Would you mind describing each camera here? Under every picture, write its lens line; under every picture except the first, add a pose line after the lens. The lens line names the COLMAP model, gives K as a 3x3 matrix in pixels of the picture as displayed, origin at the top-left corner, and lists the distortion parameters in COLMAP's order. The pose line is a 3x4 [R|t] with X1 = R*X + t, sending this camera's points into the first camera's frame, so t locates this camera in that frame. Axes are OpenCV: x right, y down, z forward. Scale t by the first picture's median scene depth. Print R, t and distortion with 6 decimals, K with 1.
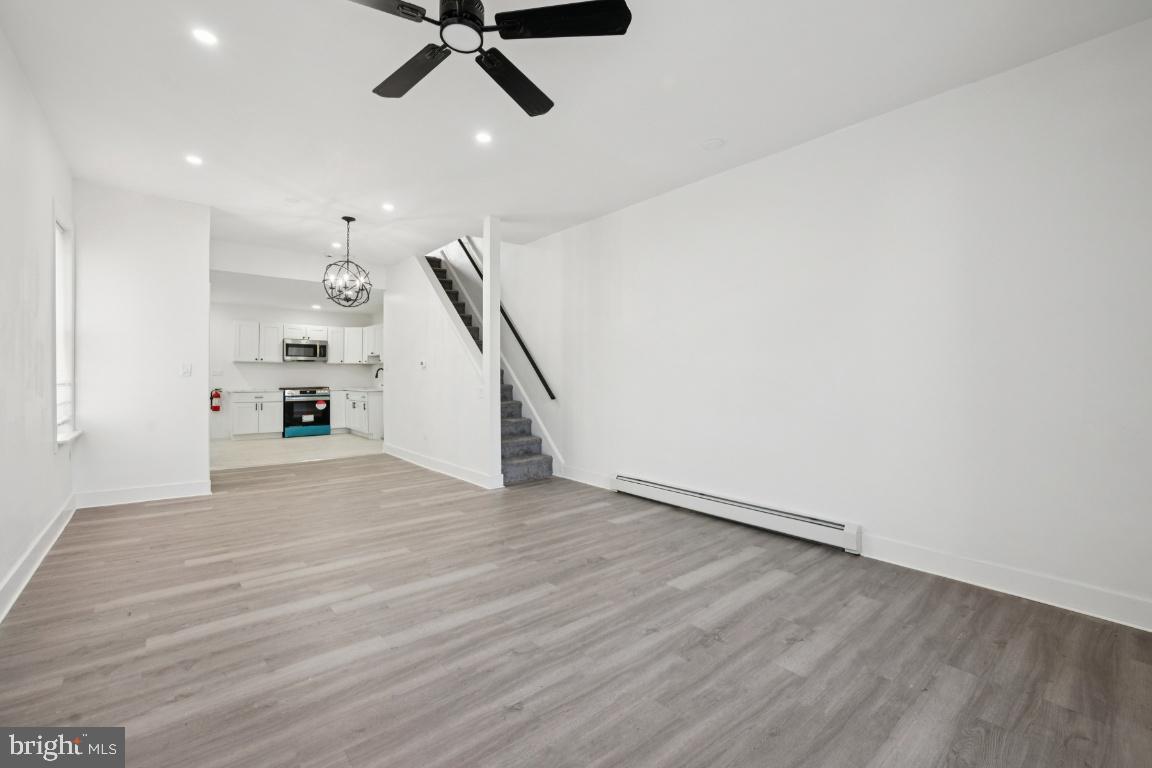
lens RADIAL K [[488.8, 0, 612.4], [0, 488.8, 372.1], [0, 0, 1]] dist [0.001023, -0.000584]
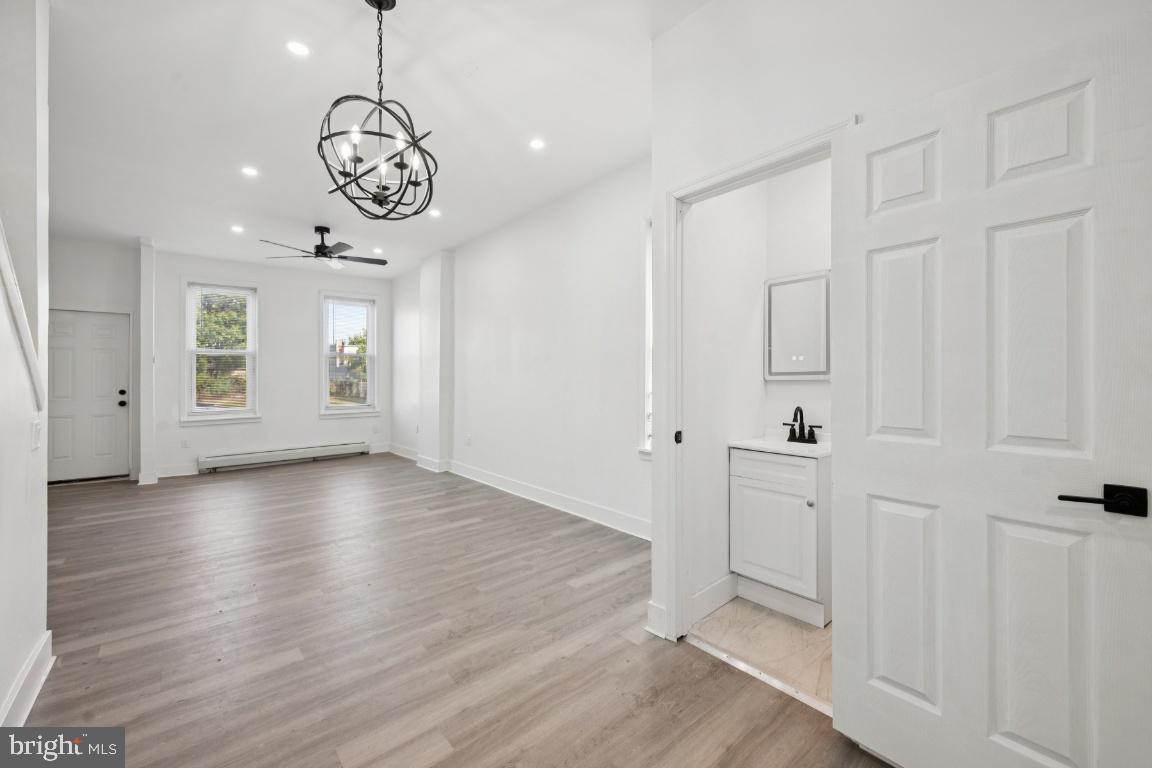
lens RADIAL K [[470.9, 0, 588.6], [0, 470.9, 375.6], [0, 0, 1]] dist [-0.003566, -0.000490]
pose [[-0.999406, 0.002684, 0.034349, -0.742203], [0.002287, 0.999930, -0.011585, -0.000603], [-0.034378, -0.011500, -0.999343, 1.409741]]
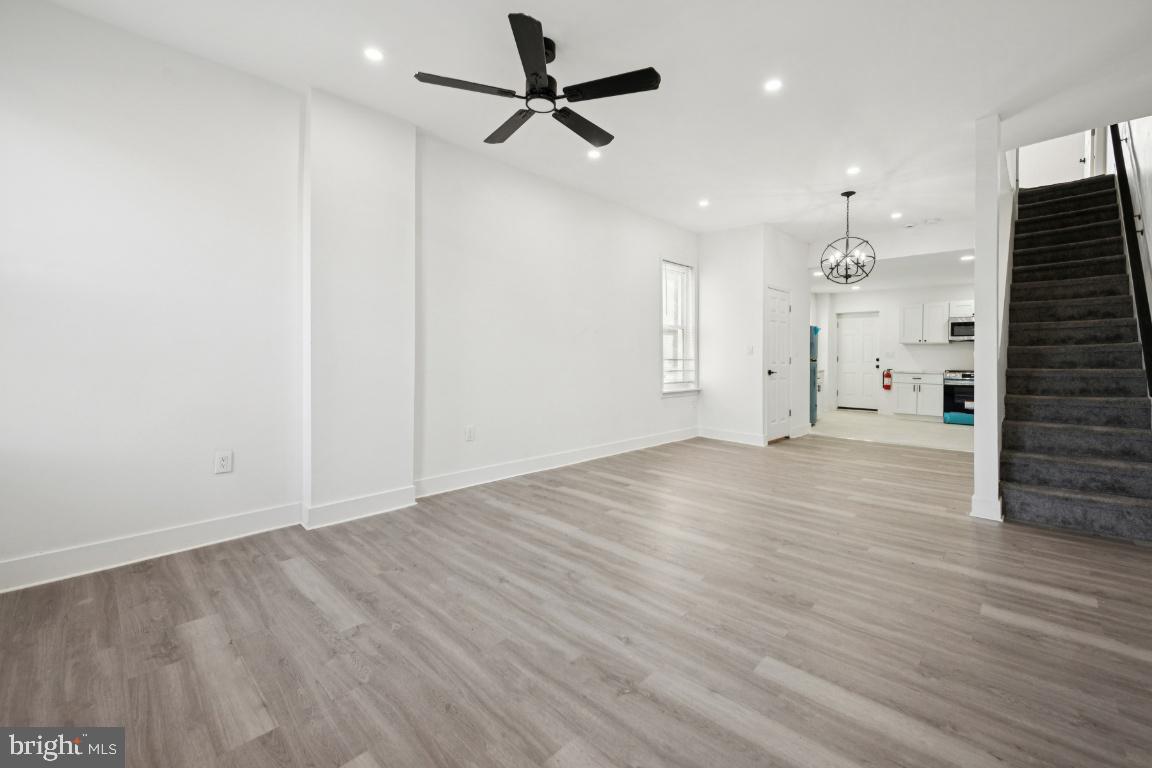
lens RADIAL K [[488.8, 0, 552.8], [0, 488.8, 357.8], [0, 0, 1]] dist [0.001023, -0.000584]
pose [[0.027759, -0.001327, -0.999614, 0.431902], [0.002437, 0.999996, -0.001259, 0.014672], [0.999612, -0.002401, 0.027762, 0.389846]]
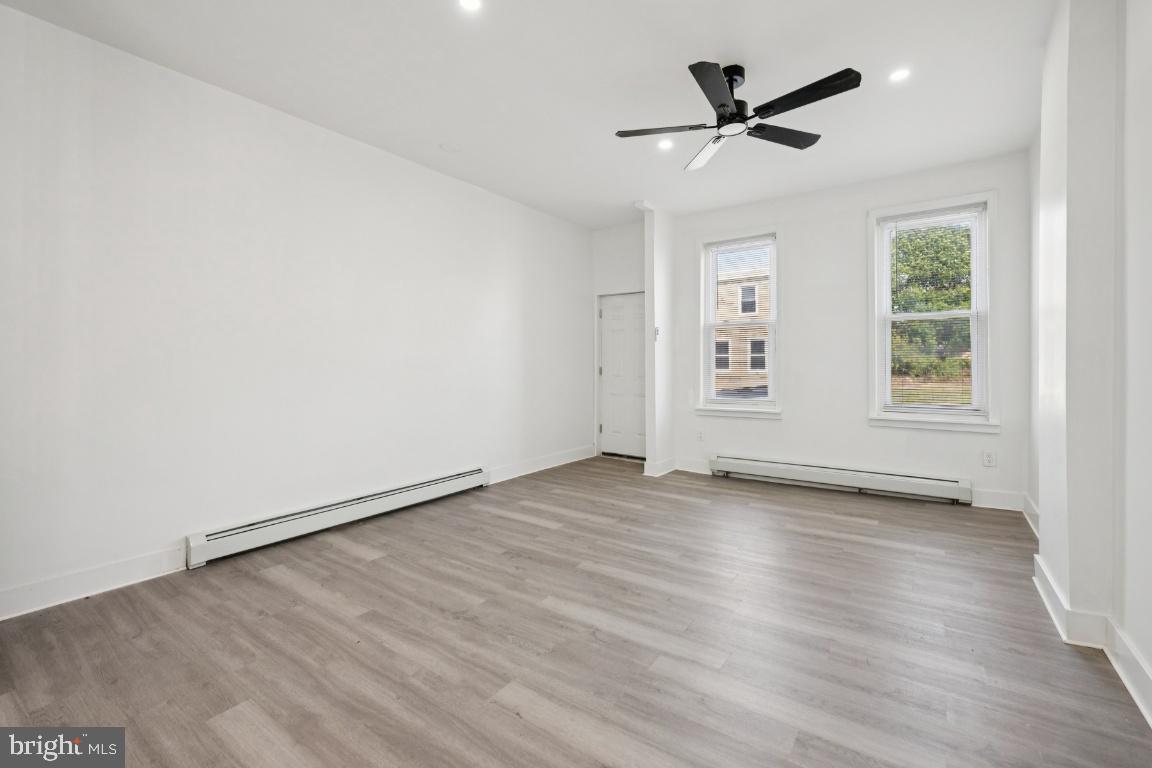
lens RADIAL K [[488.8, 0, 565.6], [0, 488.8, 350.1], [0, 0, 1]] dist [0.001023, -0.000584]
pose [[-0.192061, 0.026679, 0.981020, -0.635875], [-0.006749, 0.999571, -0.028505, 0.006530], [-0.981360, -0.012096, -0.191798, 0.686559]]
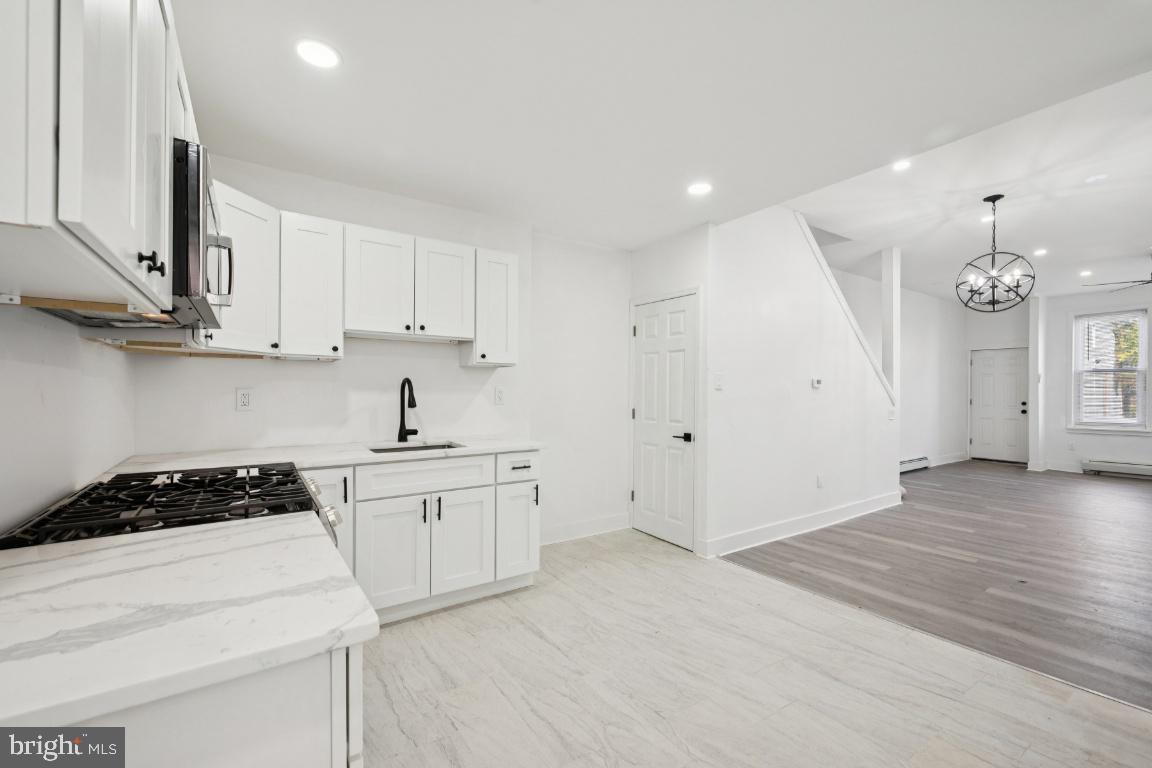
lens RADIAL K [[470.9, 0, 585.0], [0, 470.9, 395.9], [0, 0, 1]] dist [-0.003566, -0.000490]
pose [[0.144320, -0.007082, 0.989506, -1.402059], [-0.010077, 0.999912, 0.008626, -0.000925], [-0.989480, -0.011216, 0.144236, 1.568481]]
